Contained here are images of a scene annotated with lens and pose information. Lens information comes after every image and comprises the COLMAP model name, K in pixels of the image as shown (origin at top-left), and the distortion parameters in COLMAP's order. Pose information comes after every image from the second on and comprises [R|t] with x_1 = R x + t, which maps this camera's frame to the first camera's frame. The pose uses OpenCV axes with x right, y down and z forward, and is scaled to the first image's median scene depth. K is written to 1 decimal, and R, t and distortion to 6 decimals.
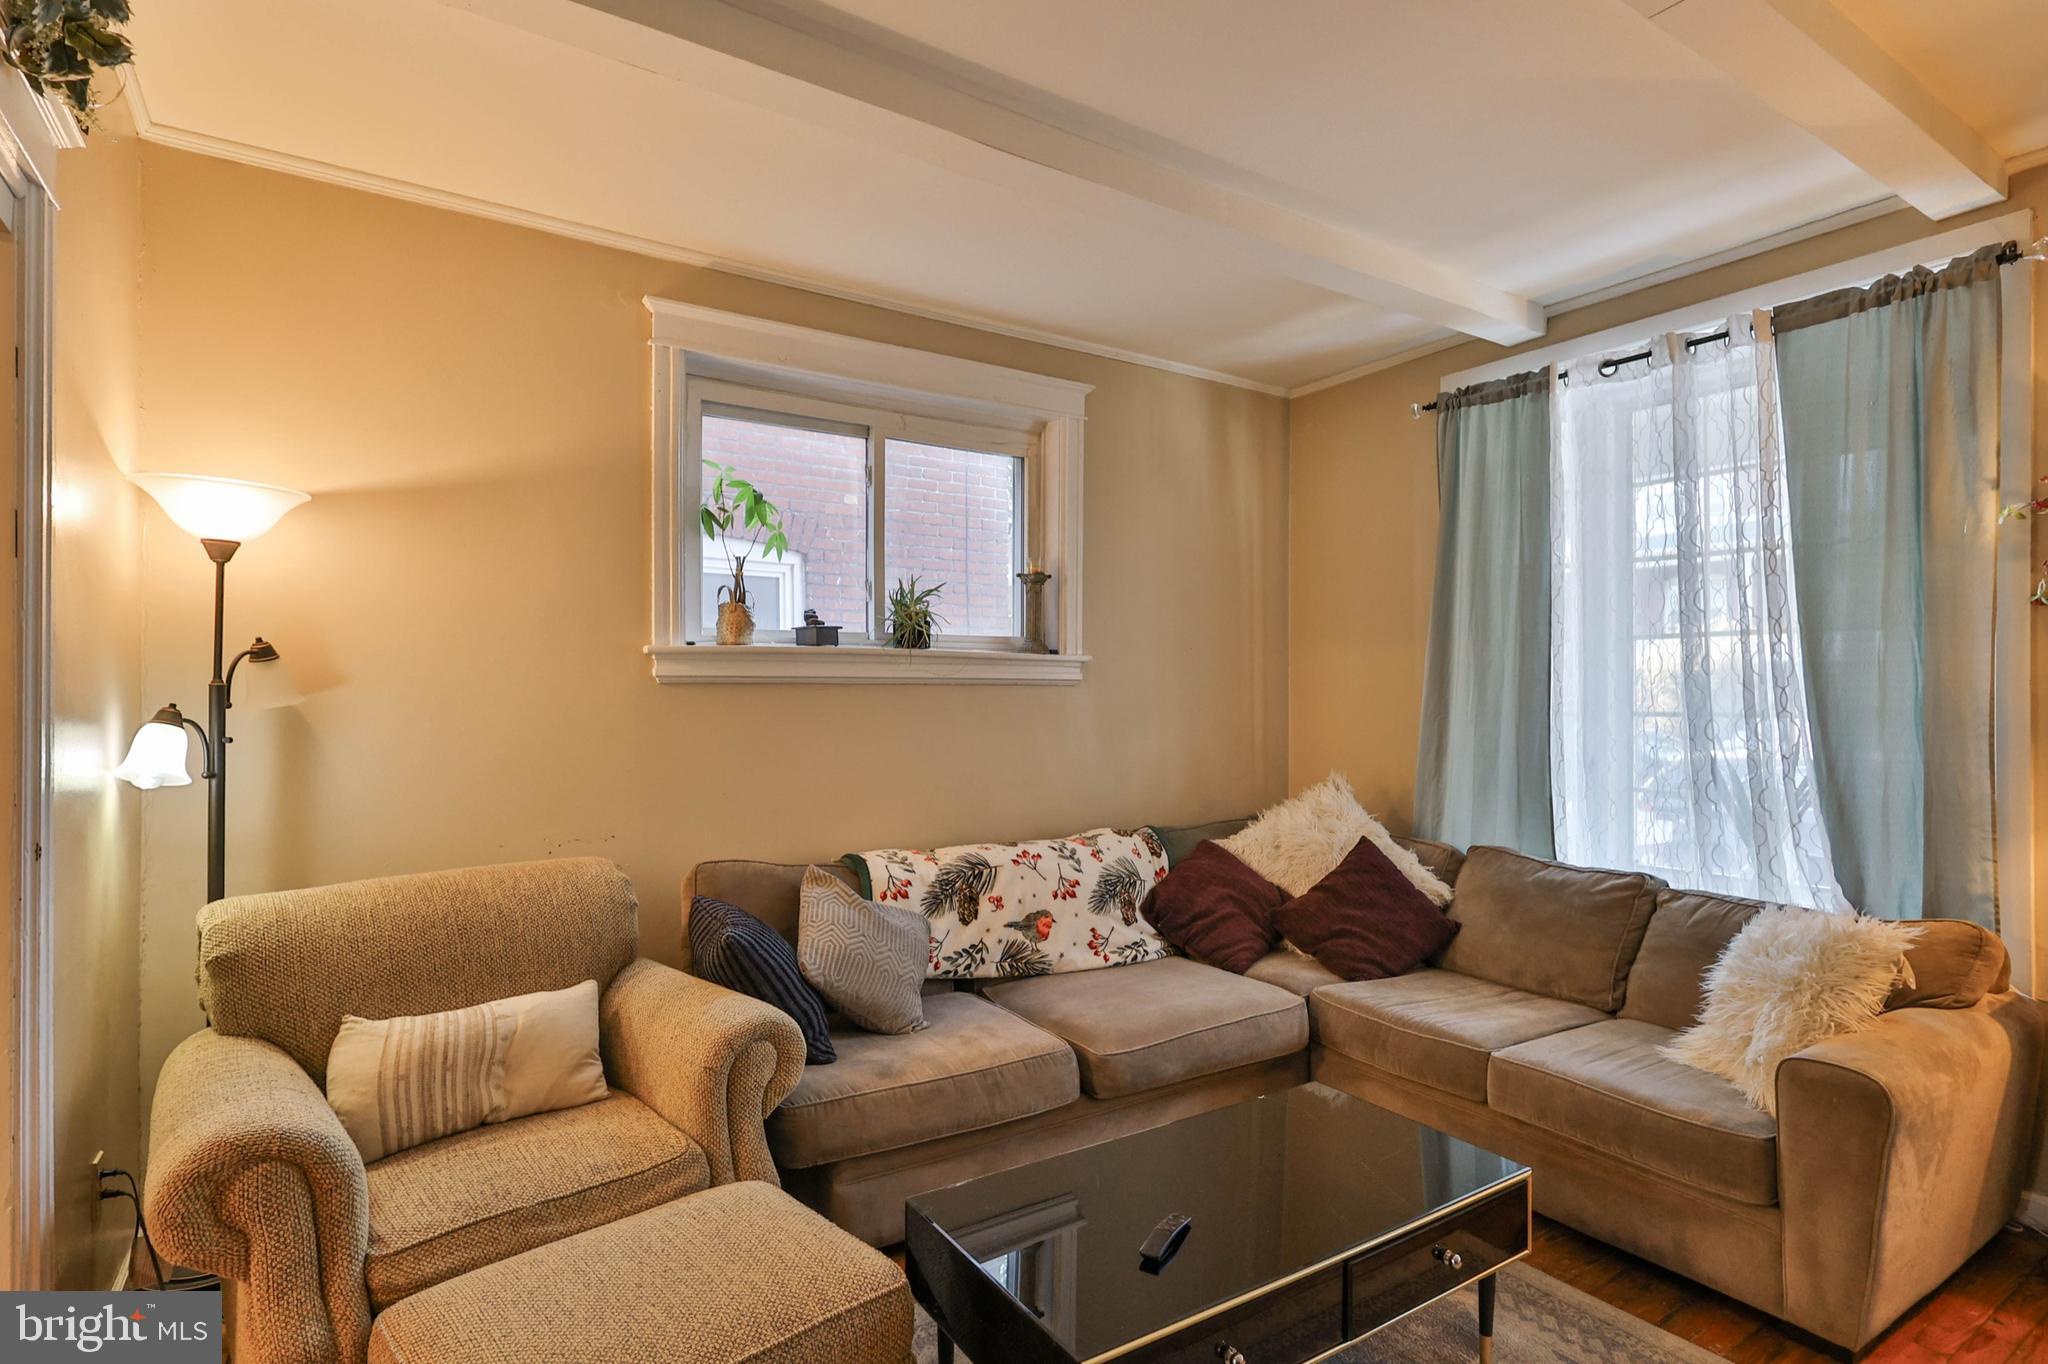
lens RADIAL K [[1035.3, 0, 1024.0], [0, 1035.3, 682.0], [0, 0, 1]] dist [0.002139, -0.000301]
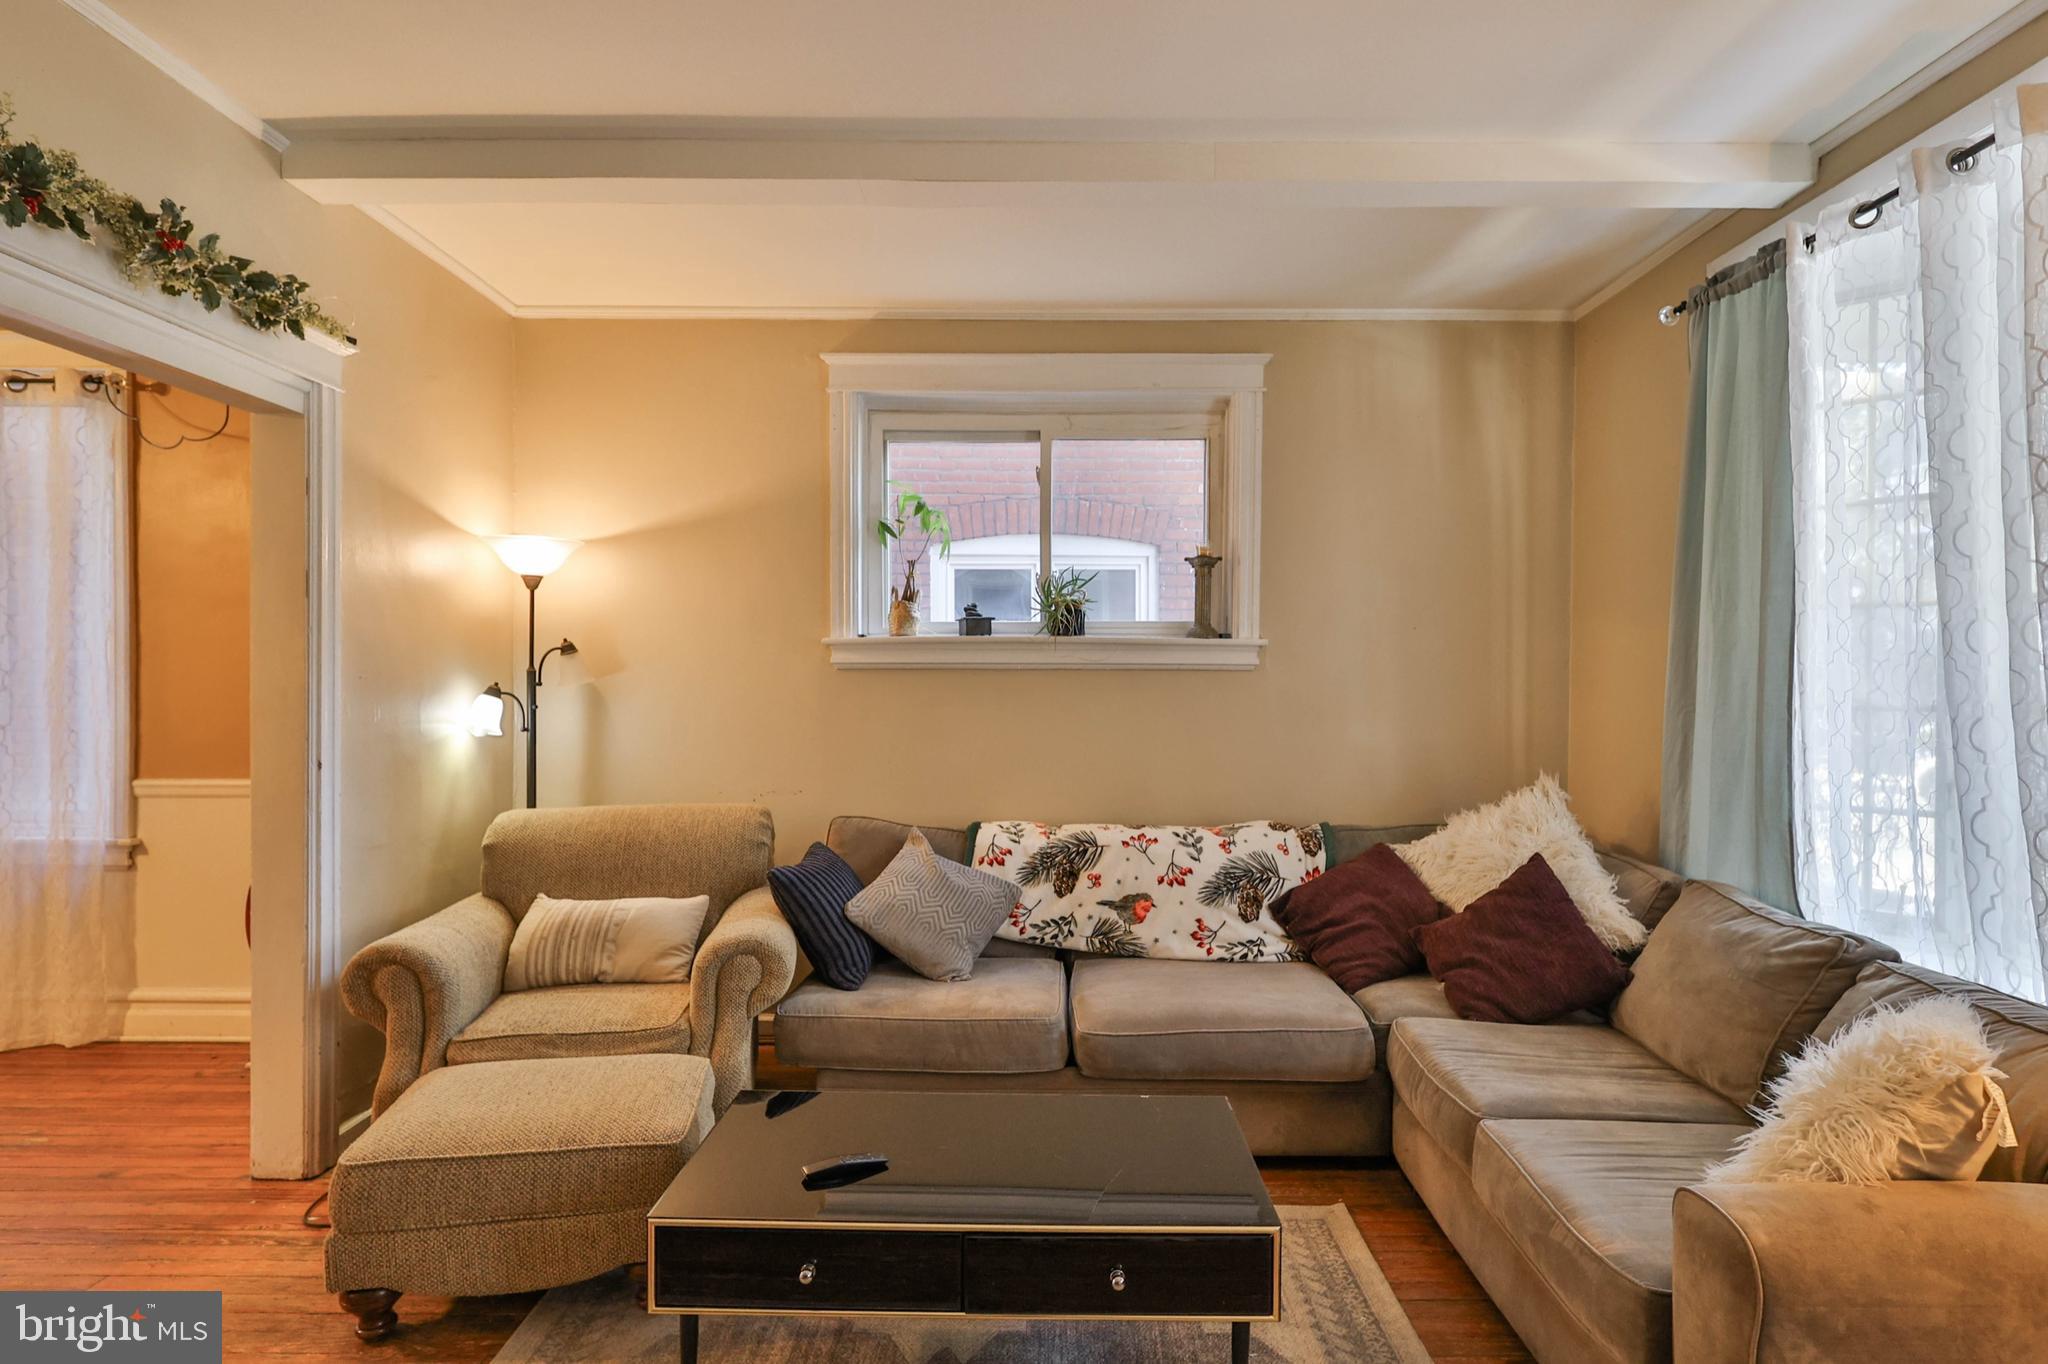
lens RADIAL K [[1035.1, 0, 1024.0], [0, 1035.1, 682.0], [0, 0, 1]] dist [-0.001349, -0.000476]
pose [[0.832400, 0.004018, -0.554161, 0.479181], [0.002742, 0.999932, 0.011370, 0.002890], [0.554169, -0.010984, 0.832332, 0.100110]]
